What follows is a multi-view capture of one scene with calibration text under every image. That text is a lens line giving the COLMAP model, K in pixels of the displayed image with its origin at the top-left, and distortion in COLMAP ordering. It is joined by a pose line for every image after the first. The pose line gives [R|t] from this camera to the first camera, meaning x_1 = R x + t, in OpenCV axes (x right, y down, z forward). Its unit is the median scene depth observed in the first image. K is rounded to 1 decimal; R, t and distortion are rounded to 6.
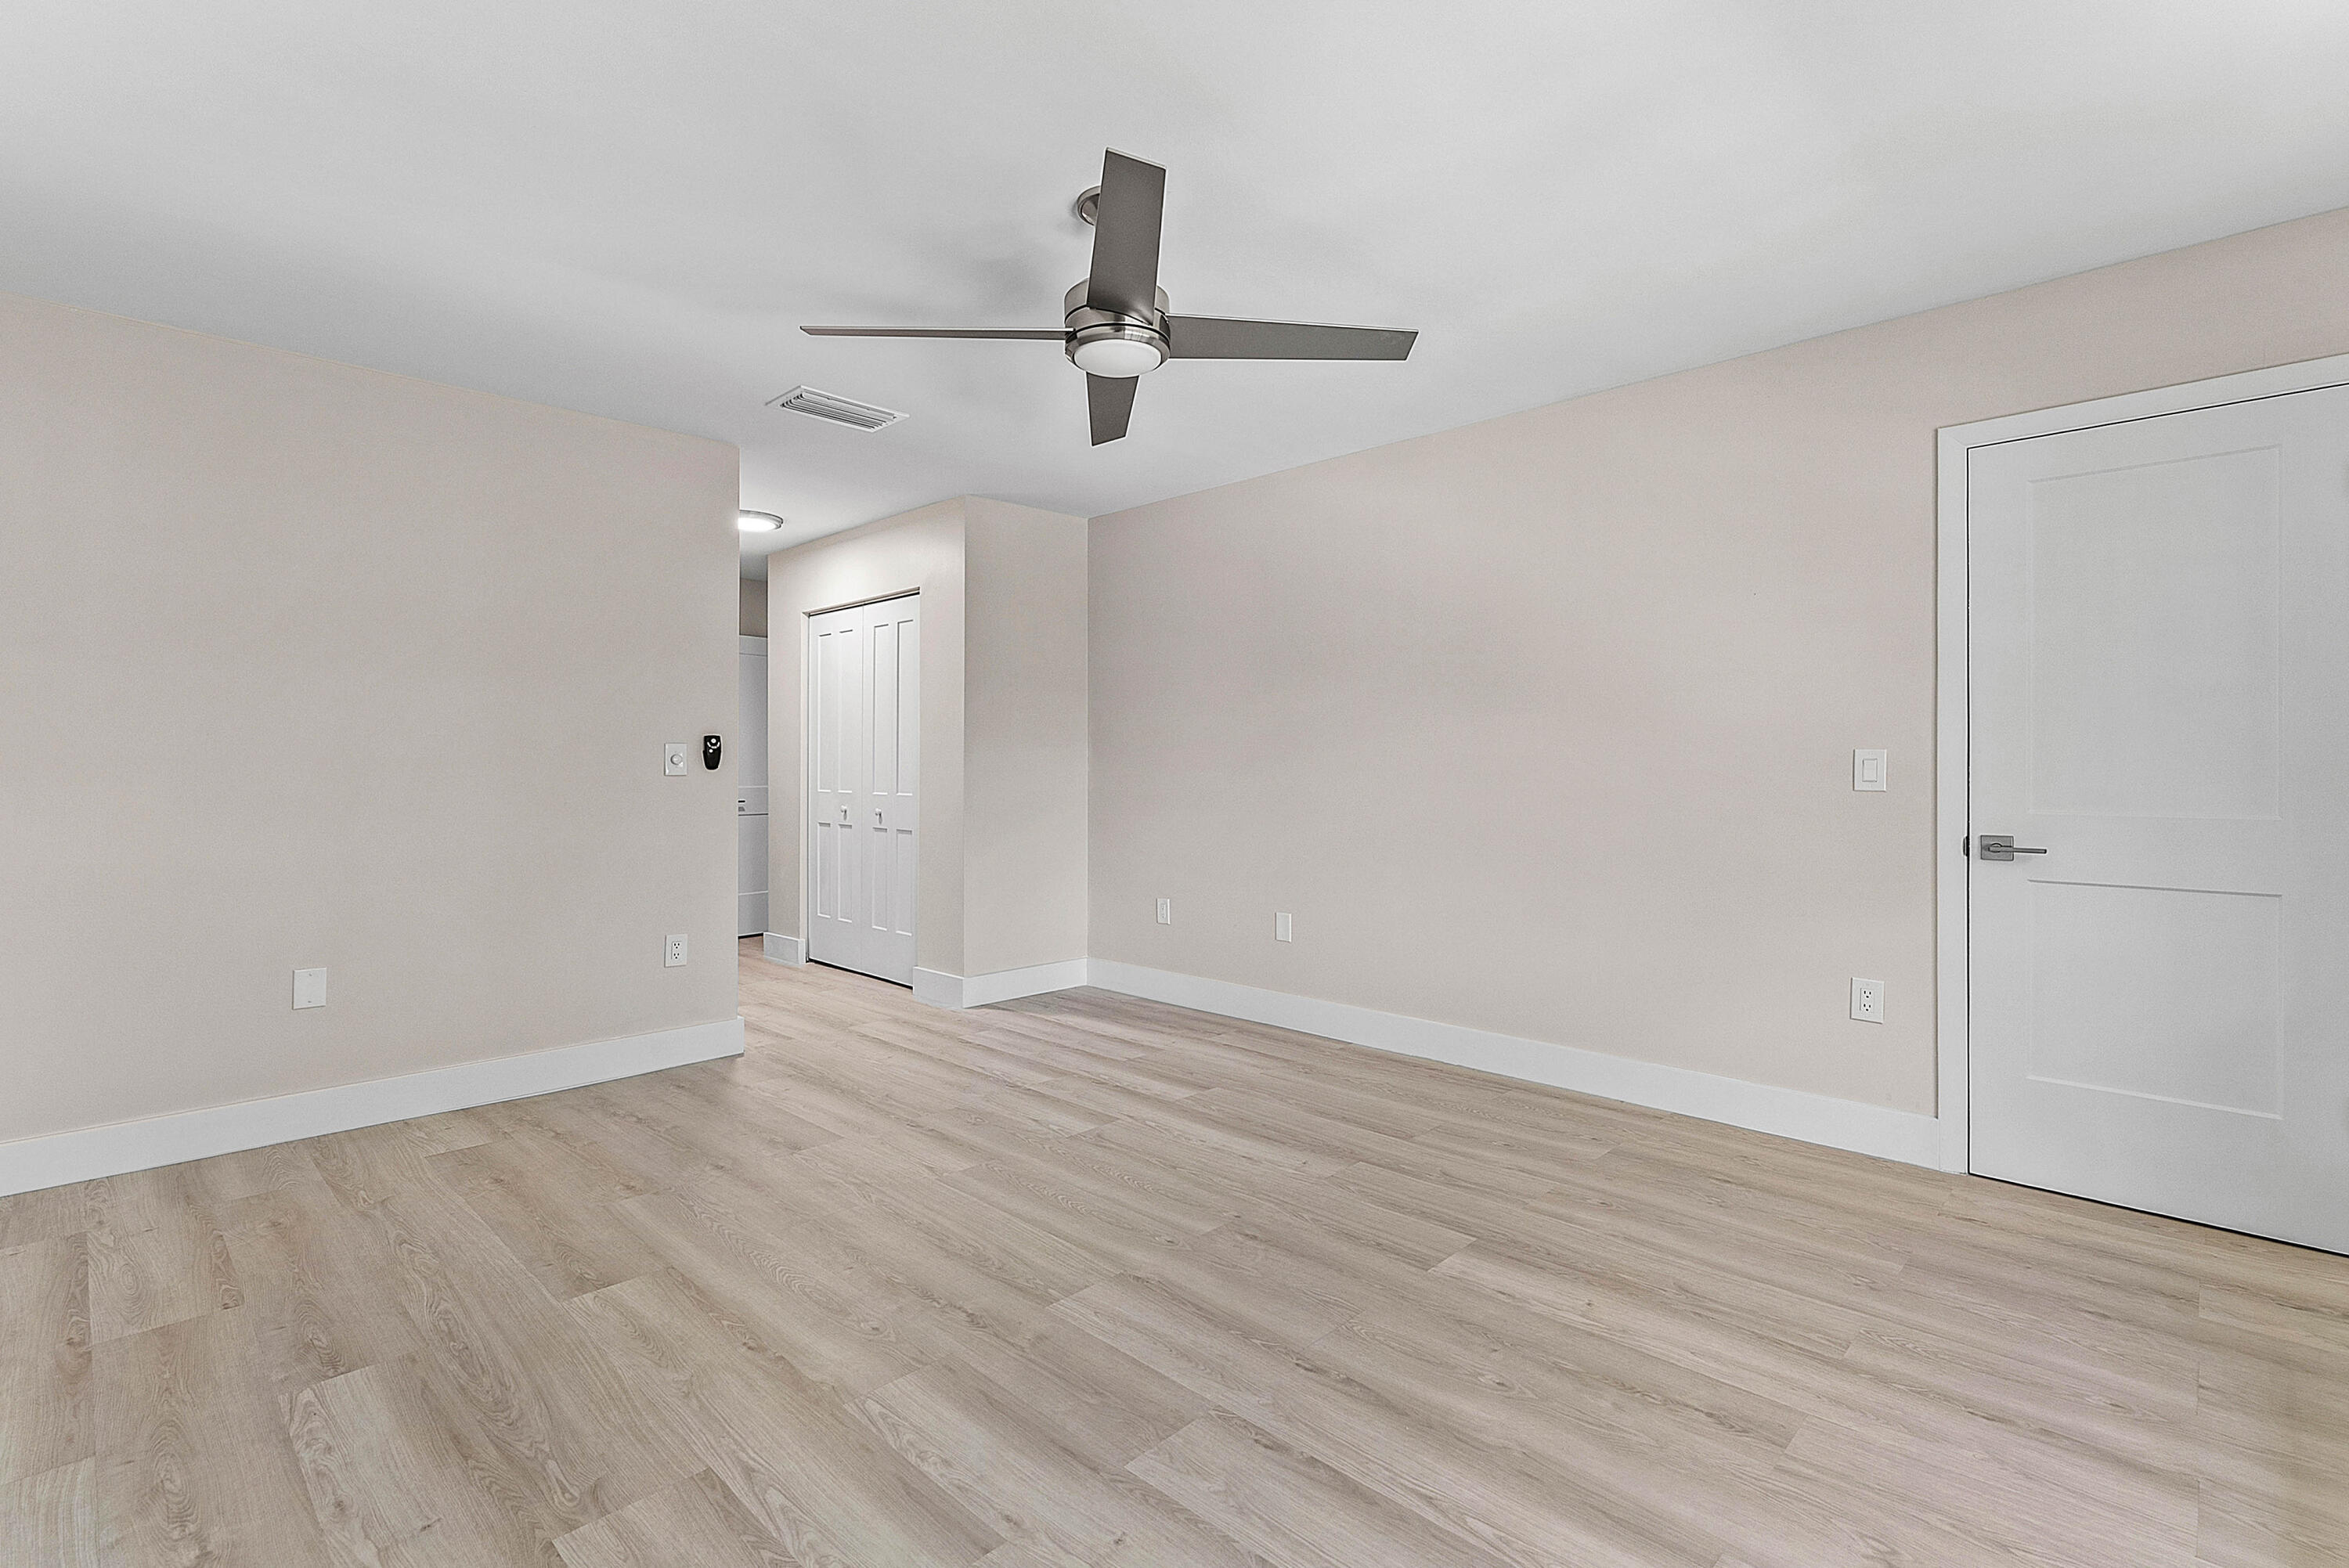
lens RADIAL K [[1057.4, 0, 1174.4], [0, 1057.4, 775.5], [0, 0, 1]] dist [-0.000211, -0.000340]
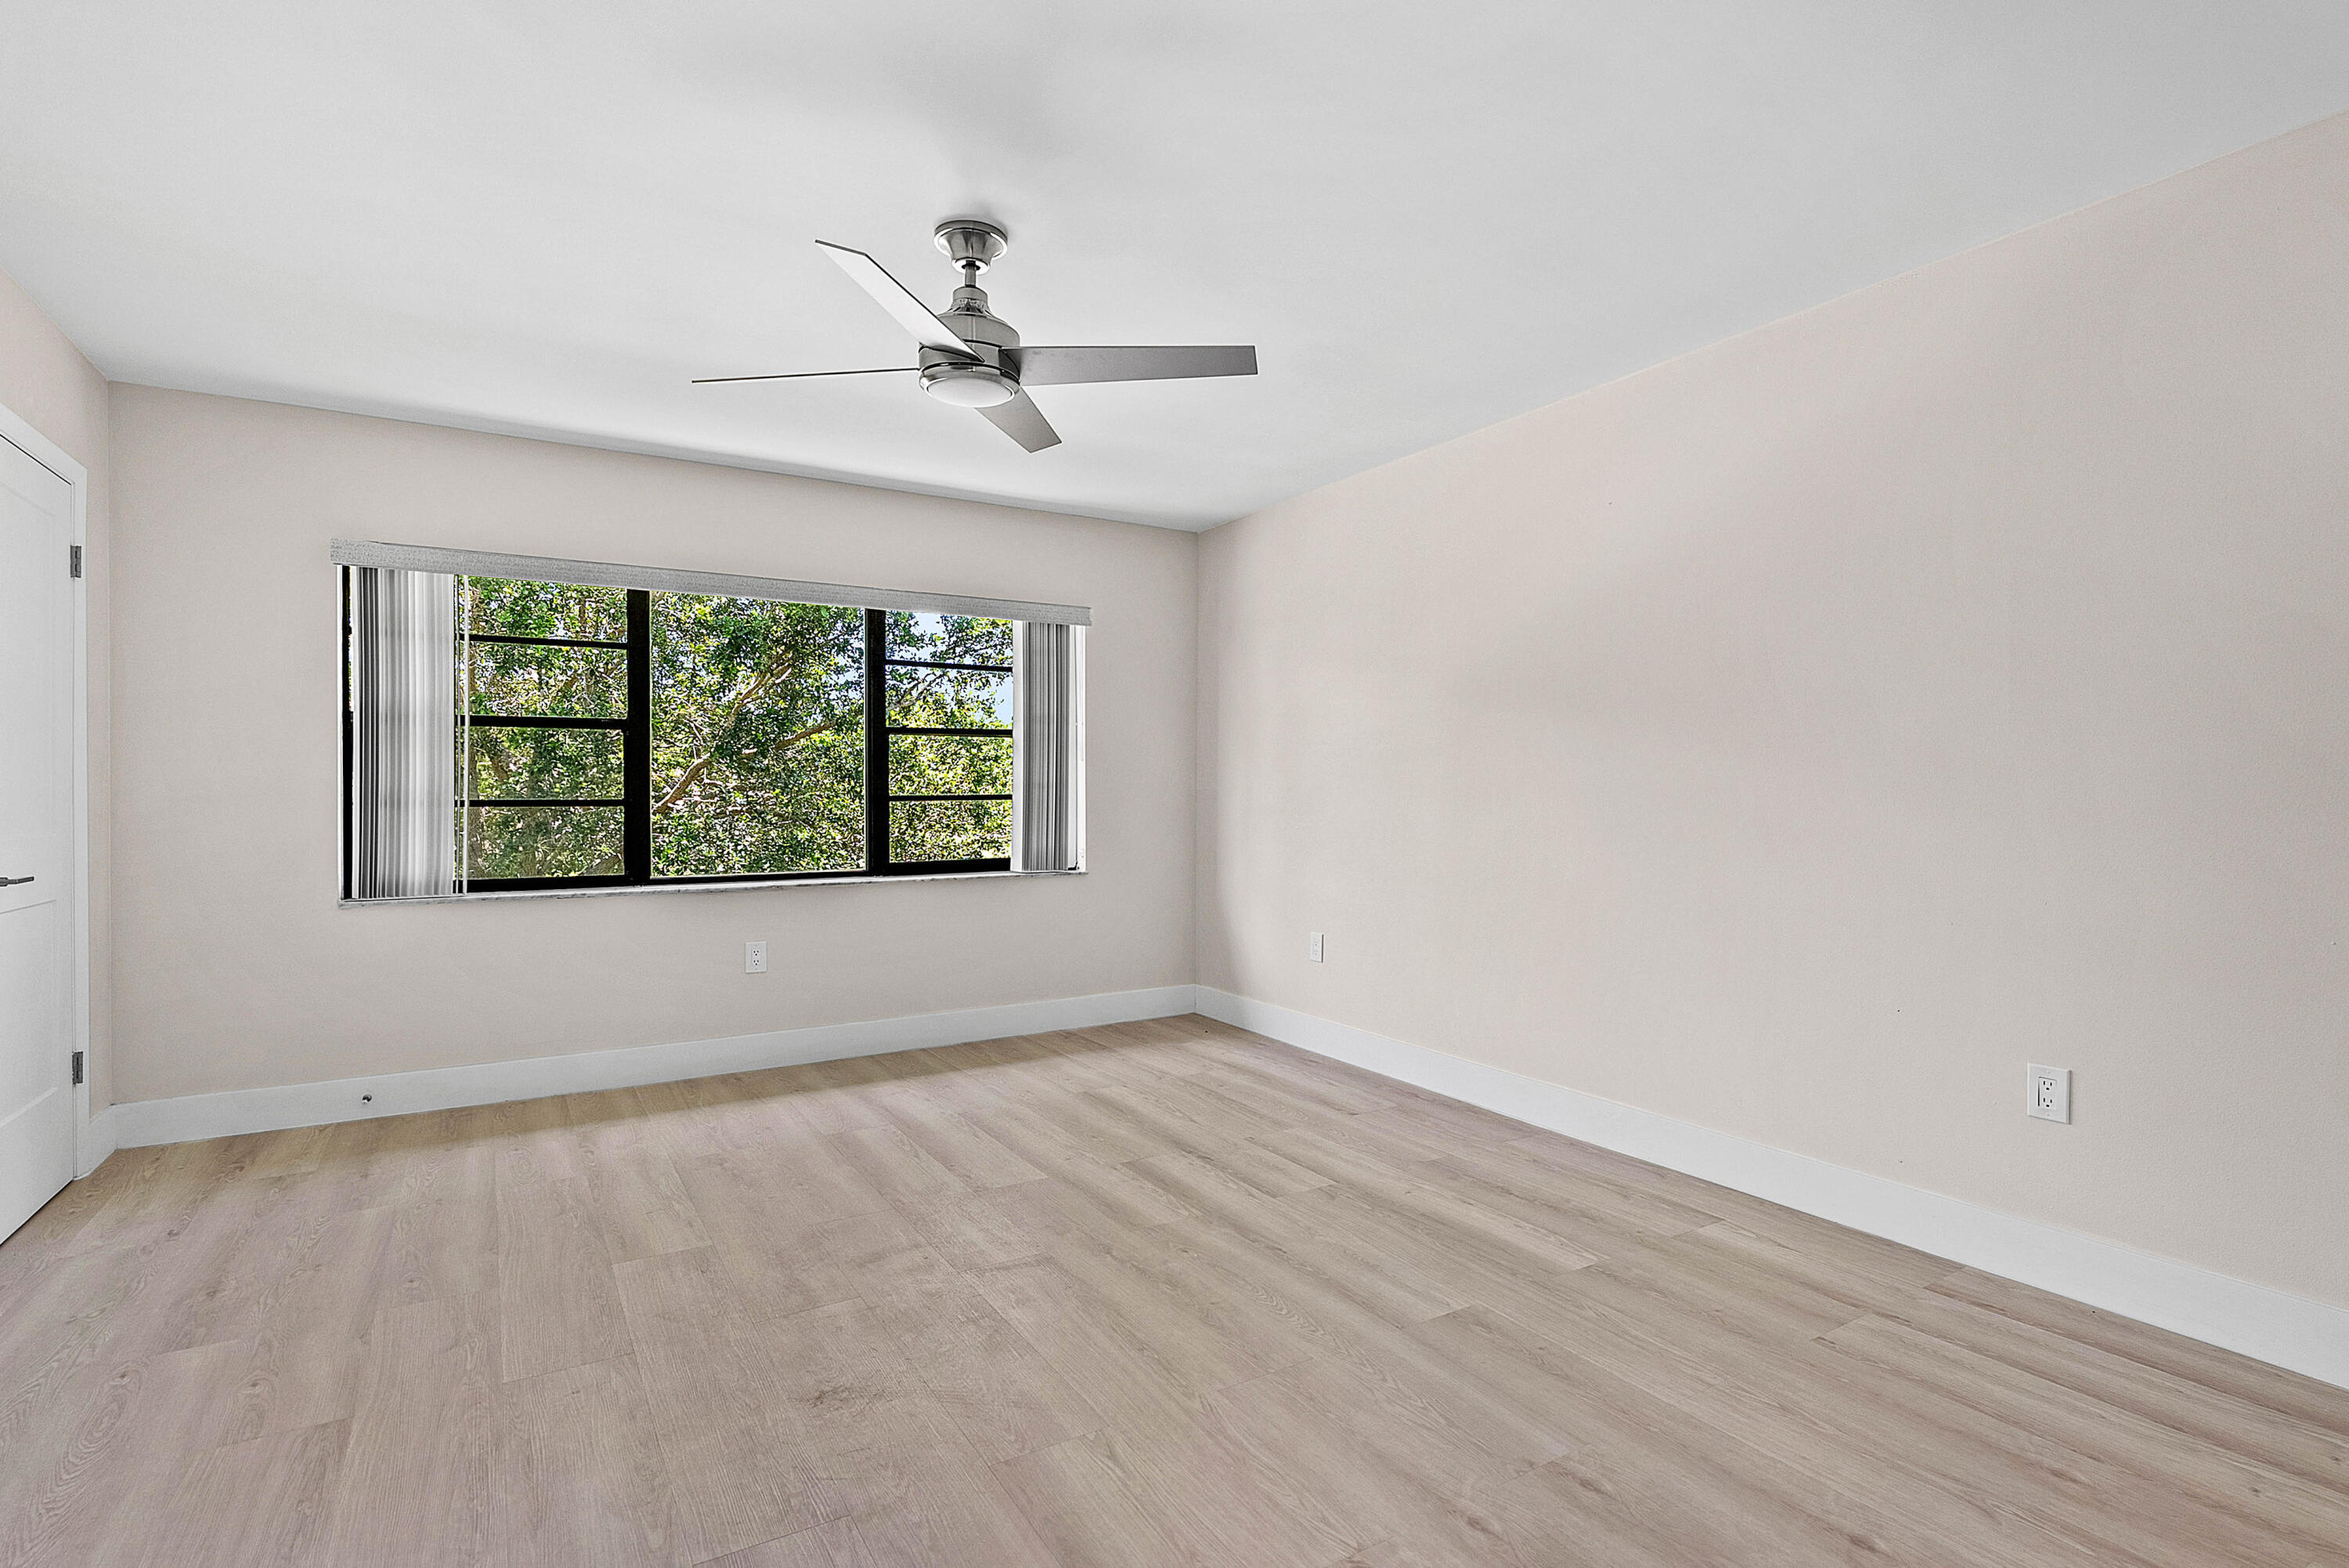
lens RADIAL K [[1136.0, 0, 1178.9], [0, 1136.0, 786.4], [0, 0, 1]] dist [-0.000685, -0.001302]
pose [[-0.968069, 0.005781, 0.250617, -0.561948], [0.006962, 0.999968, 0.003825, -0.020062], [-0.250587, 0.005448, -0.968079, 2.098253]]
